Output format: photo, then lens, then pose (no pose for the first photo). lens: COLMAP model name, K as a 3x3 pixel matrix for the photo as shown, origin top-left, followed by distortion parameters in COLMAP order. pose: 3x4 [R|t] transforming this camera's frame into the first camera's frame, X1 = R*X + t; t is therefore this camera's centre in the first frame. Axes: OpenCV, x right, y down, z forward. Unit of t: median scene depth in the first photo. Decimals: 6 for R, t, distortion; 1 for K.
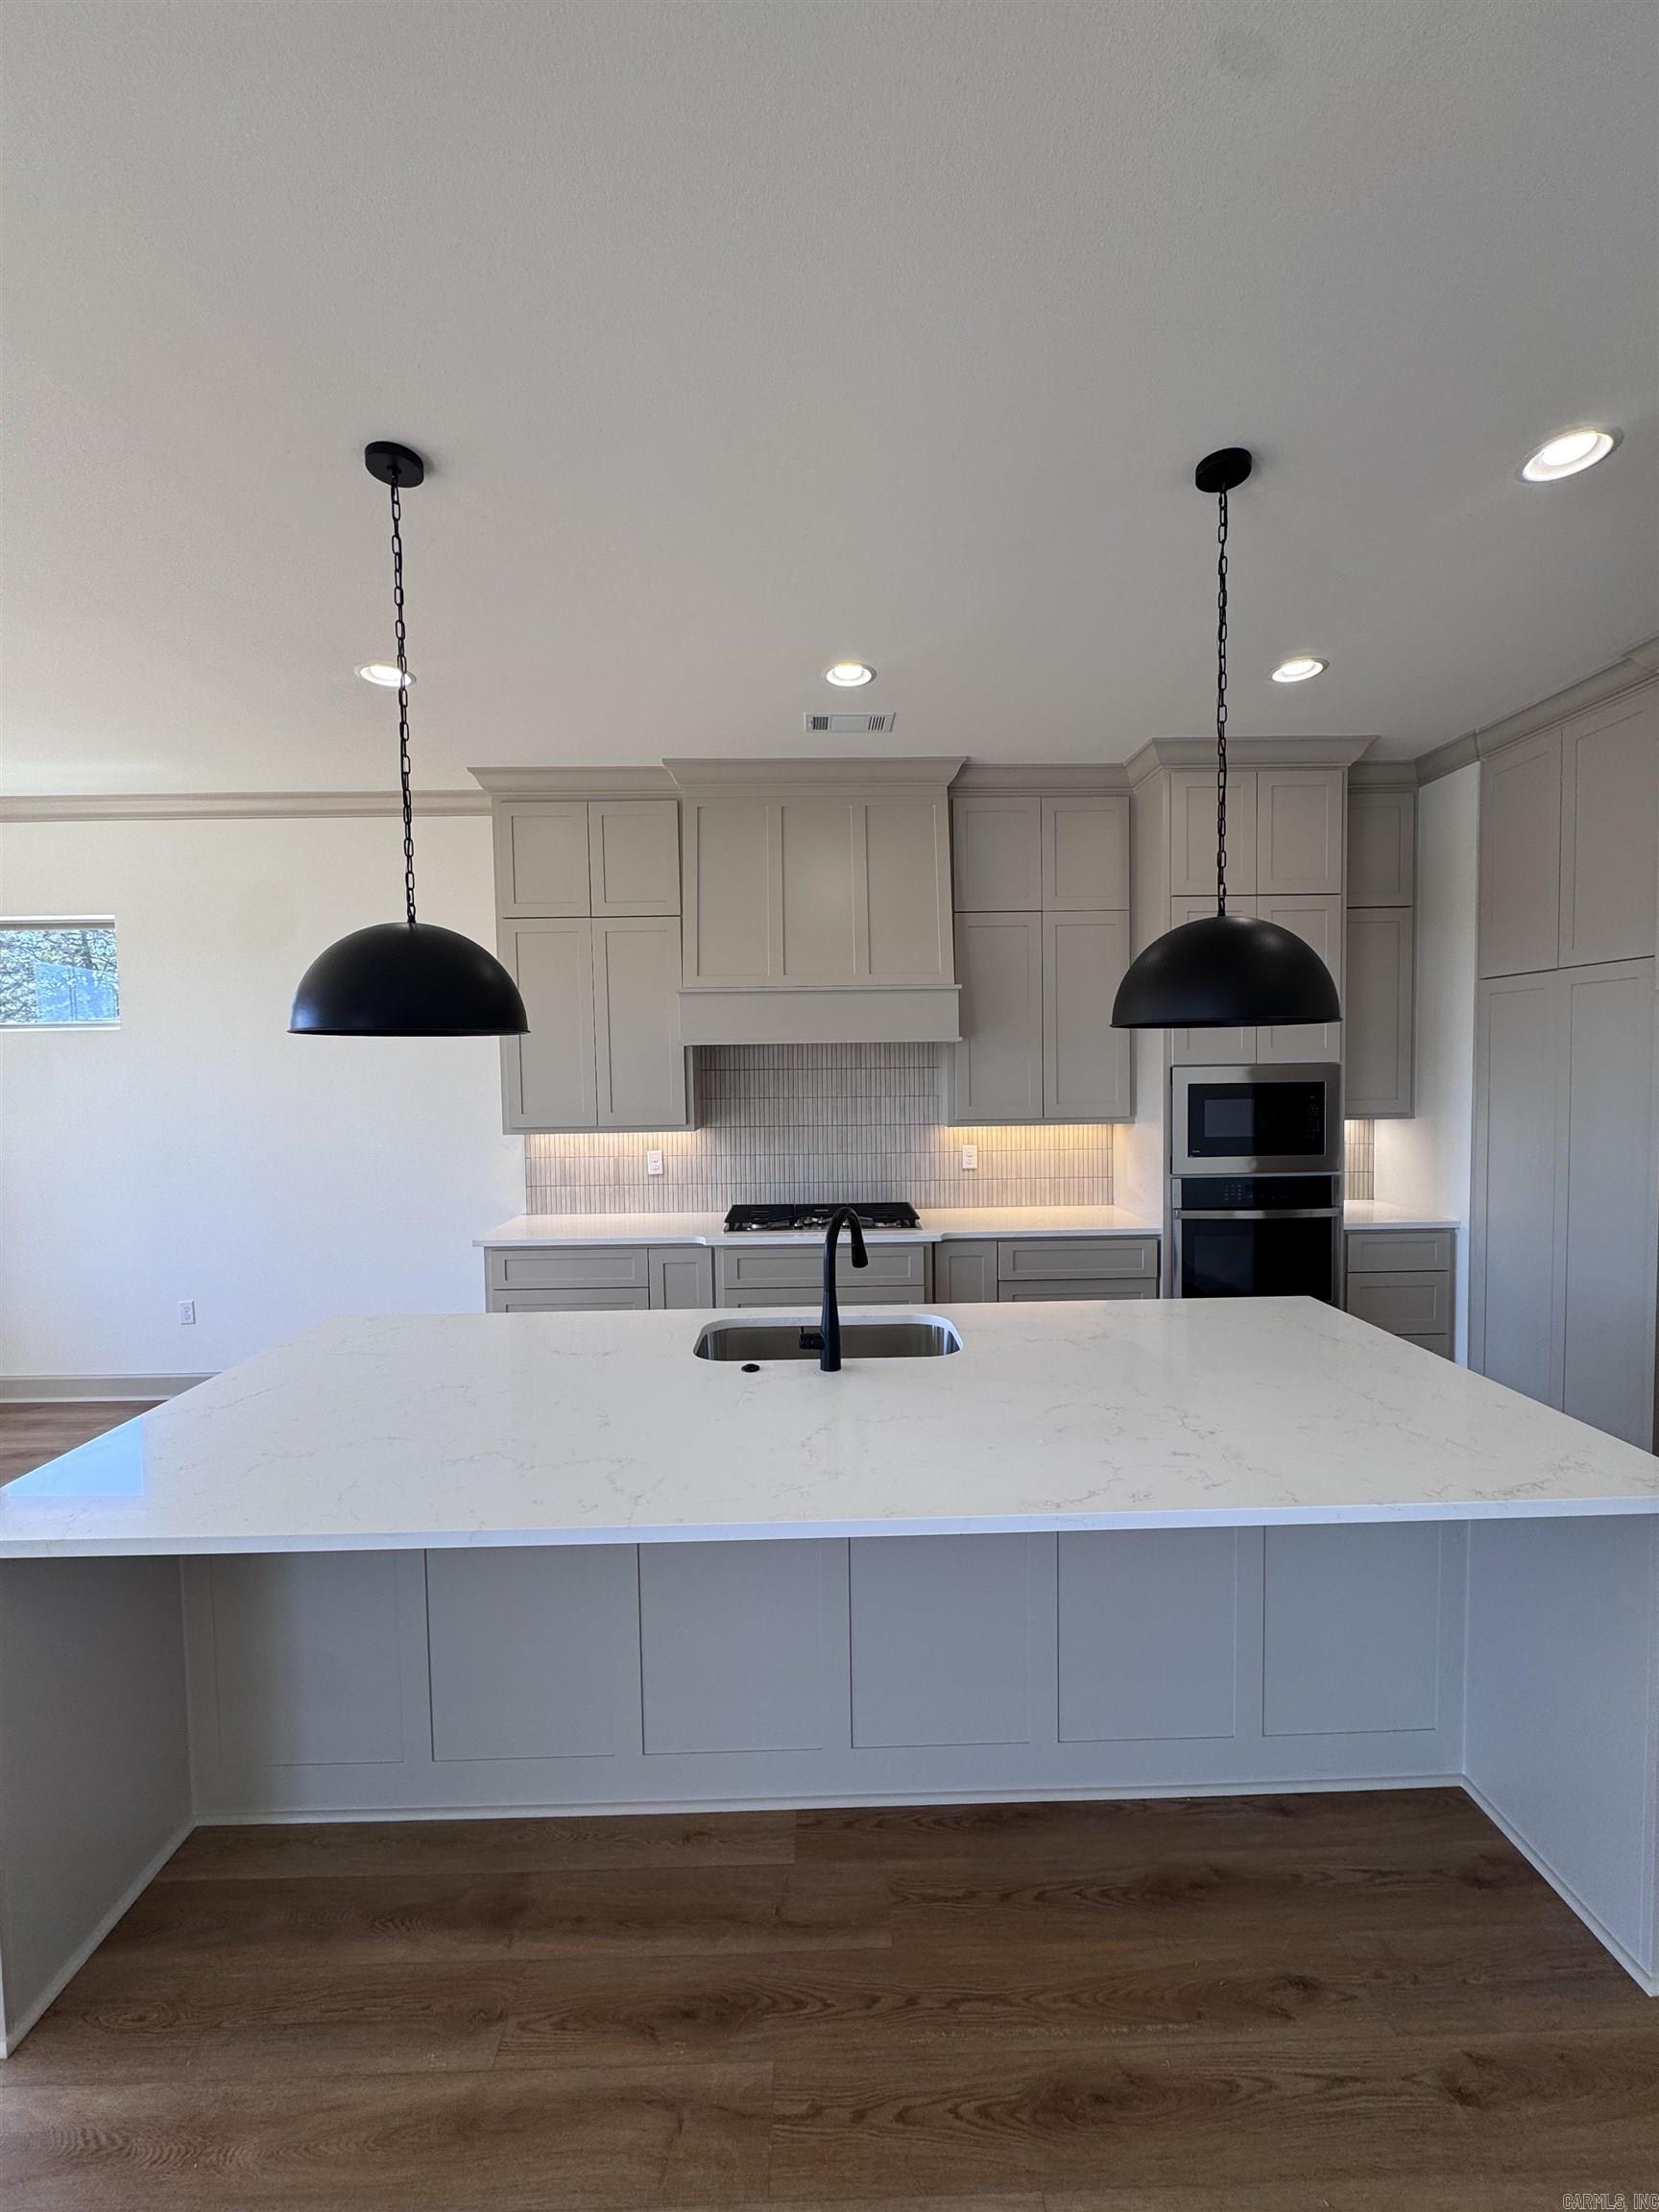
lens RADIAL K [[872.9, 0, 833.5], [0, 872.9, 1112.3], [0, 0, 1]] dist [0.000012, 0.000256]
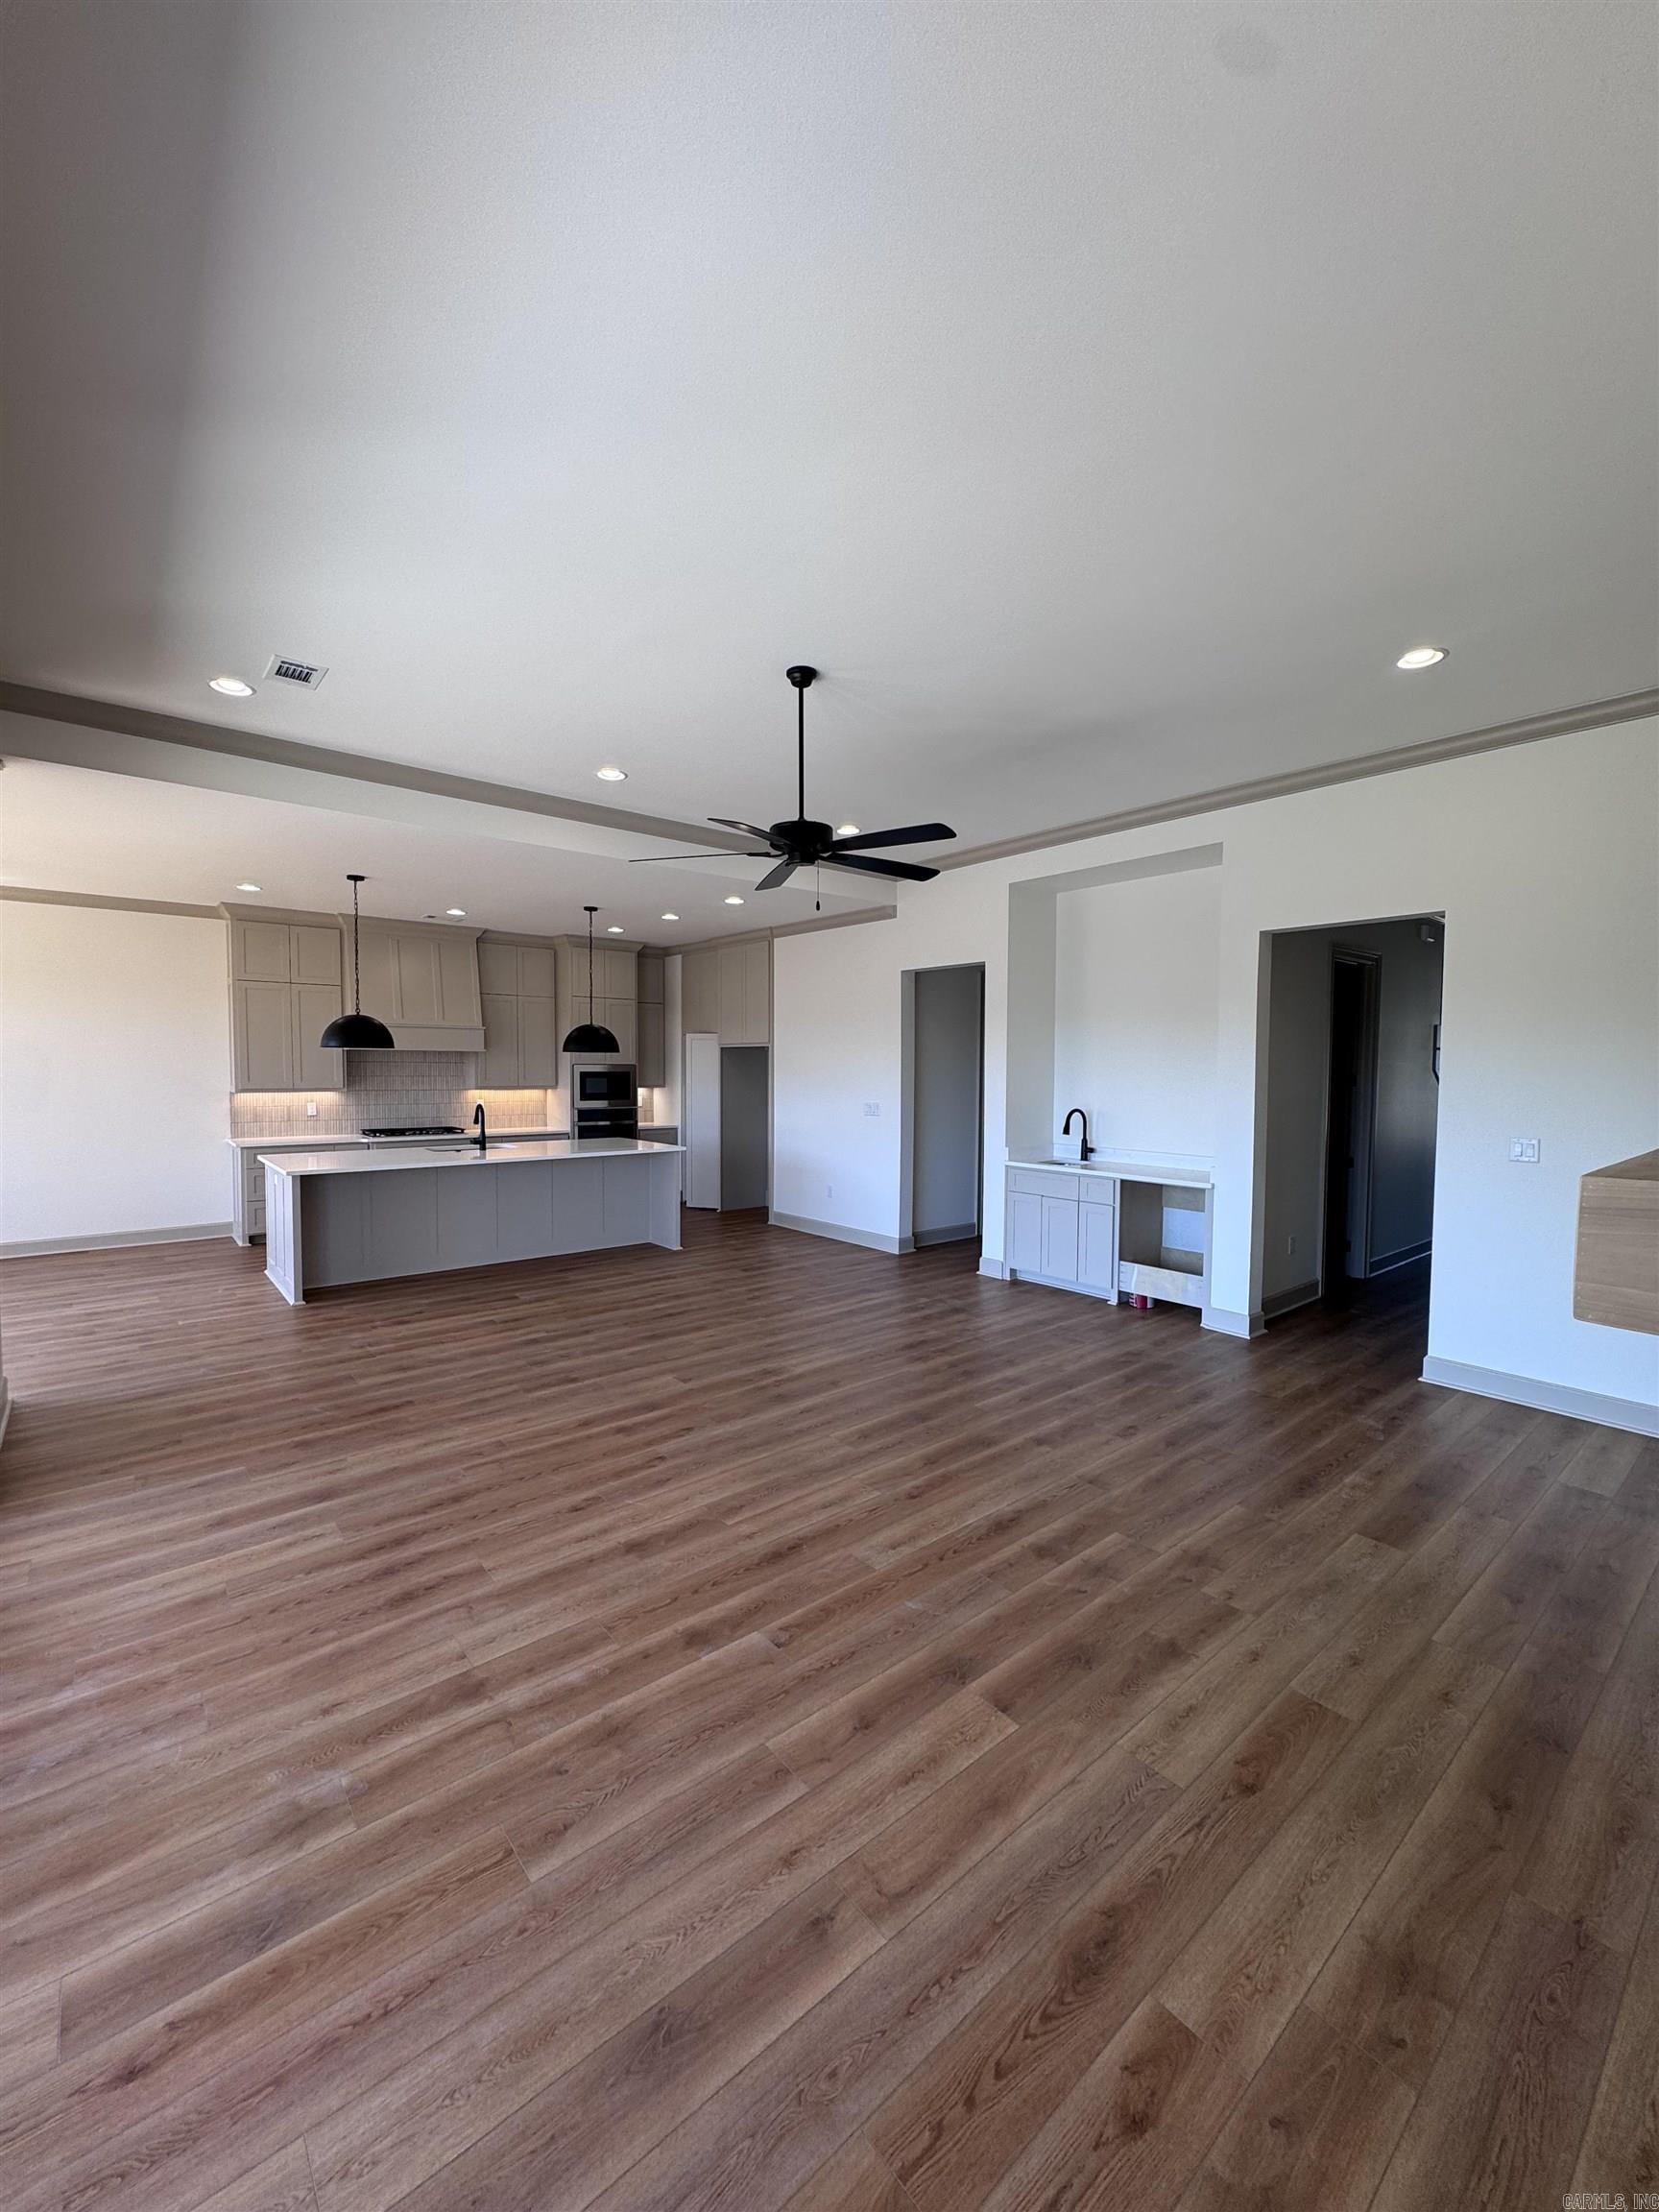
lens RADIAL K [[881.0, 0, 833.0], [0, 881.0, 1105.1], [0, 0, 1]] dist [-0.003304, 0.000694]
pose [[0.776561, -0.007679, 0.629995, -0.594988], [0.013620, 0.999897, -0.004601, 0.081842], [-0.629895, 0.012154, 0.776585, -1.355914]]
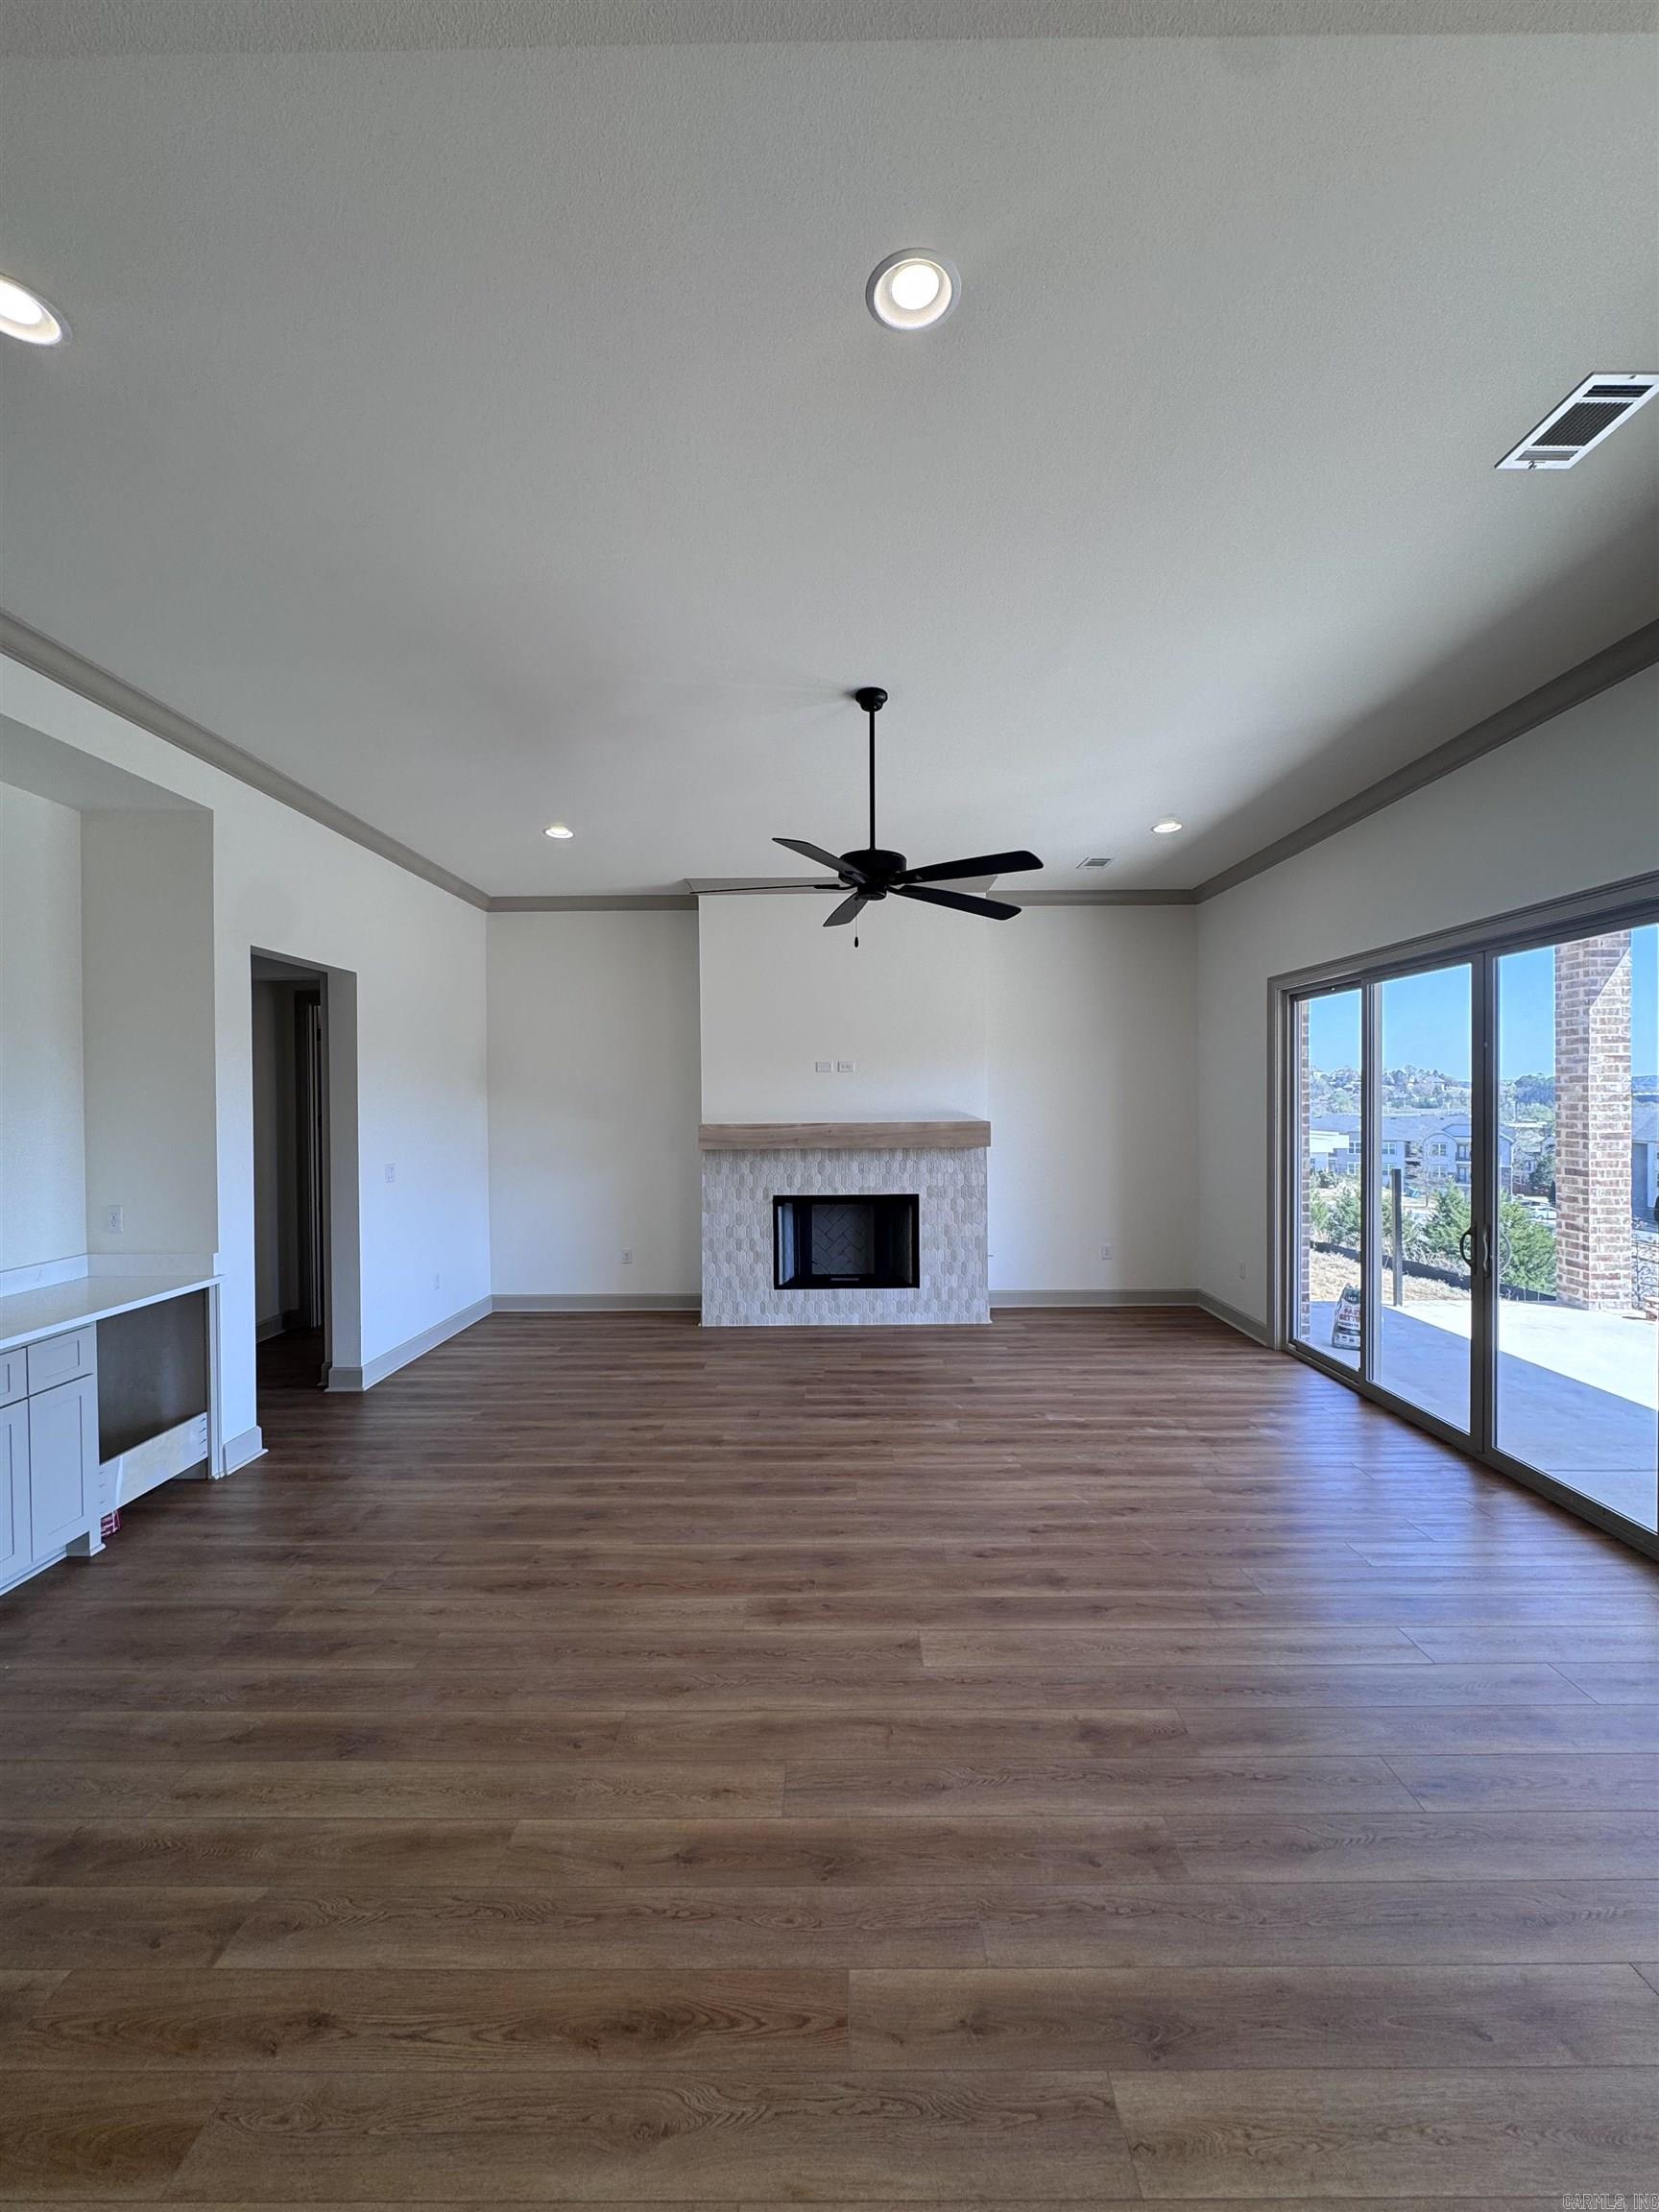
lens RADIAL K [[881.0, 0, 833.0], [0, 881.0, 1105.1], [0, 0, 1]] dist [-0.003304, 0.000694]
pose [[-0.999449, 0.024339, 0.022578, 0.009893], [0.025676, 0.997810, 0.060951, -0.029696], [-0.021045, 0.061497, -0.997885, 0.317330]]
